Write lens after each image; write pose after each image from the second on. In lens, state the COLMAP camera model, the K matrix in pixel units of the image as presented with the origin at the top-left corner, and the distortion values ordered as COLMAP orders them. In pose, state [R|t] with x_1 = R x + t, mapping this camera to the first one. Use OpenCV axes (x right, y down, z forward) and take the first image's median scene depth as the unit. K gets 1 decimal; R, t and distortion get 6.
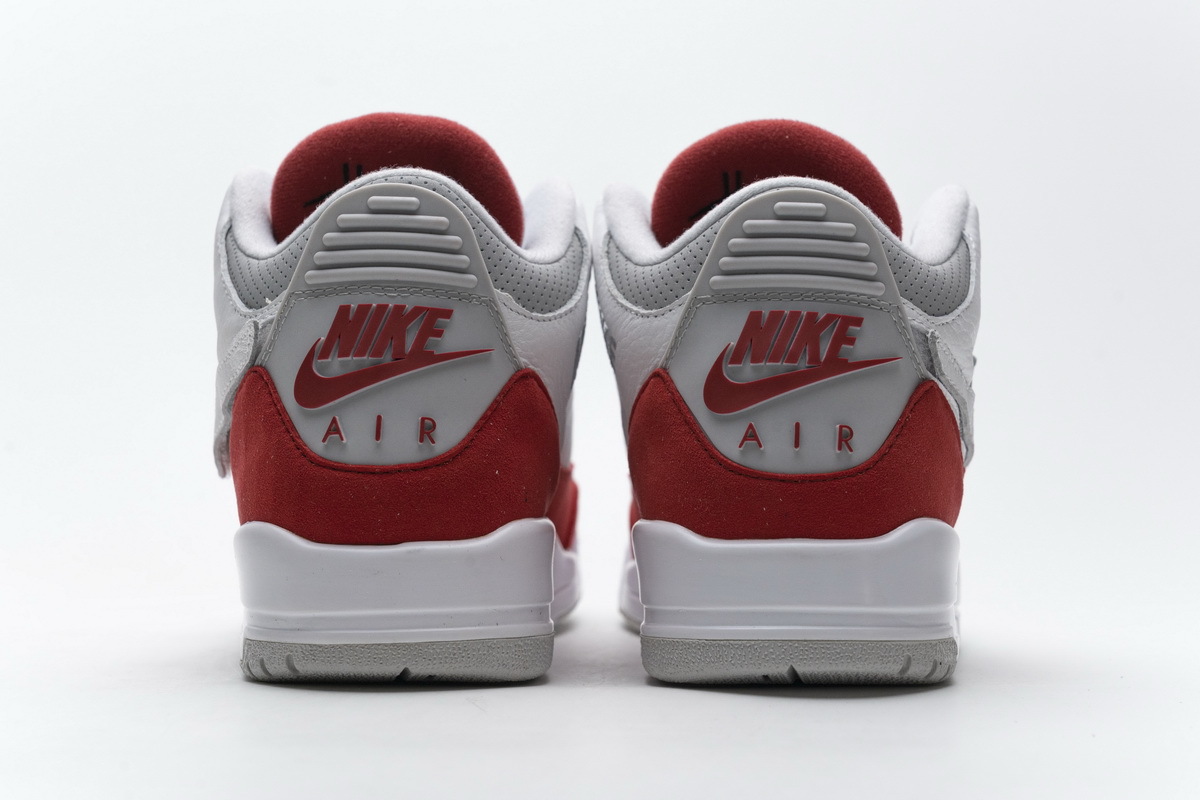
lens RADIAL K [[2361.4, 0, 602.7], [0, 2361.4, 390.6], [0, 0, 1]] dist [-0.148282, 0.000000]
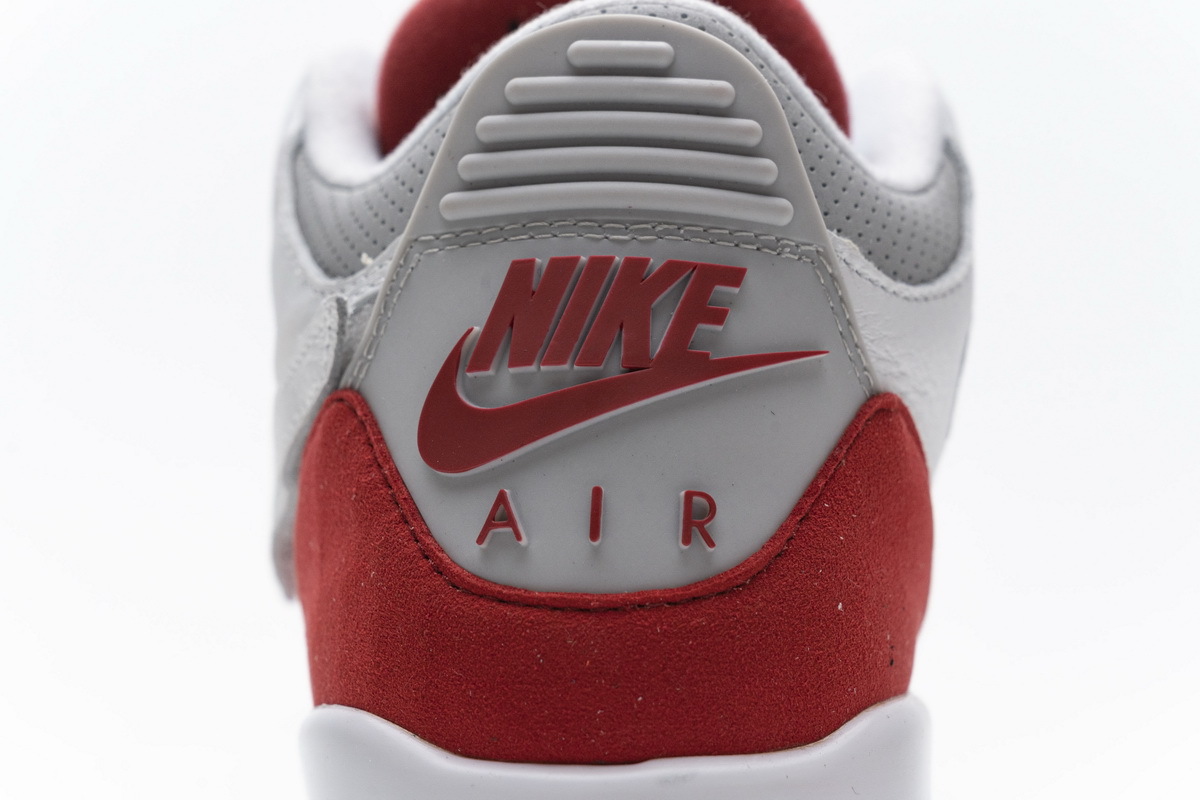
lens RADIAL K [[2361.4, 0, 594.3], [0, 2361.4, 409.3], [0, 0, 1]] dist [-0.148282, 0.000000]
pose [[0.998360, -0.002400, -0.057199, -0.066483], [0.000917, 0.999663, -0.025939, 0.006957], [0.057242, 0.025844, 0.998026, 0.513449]]
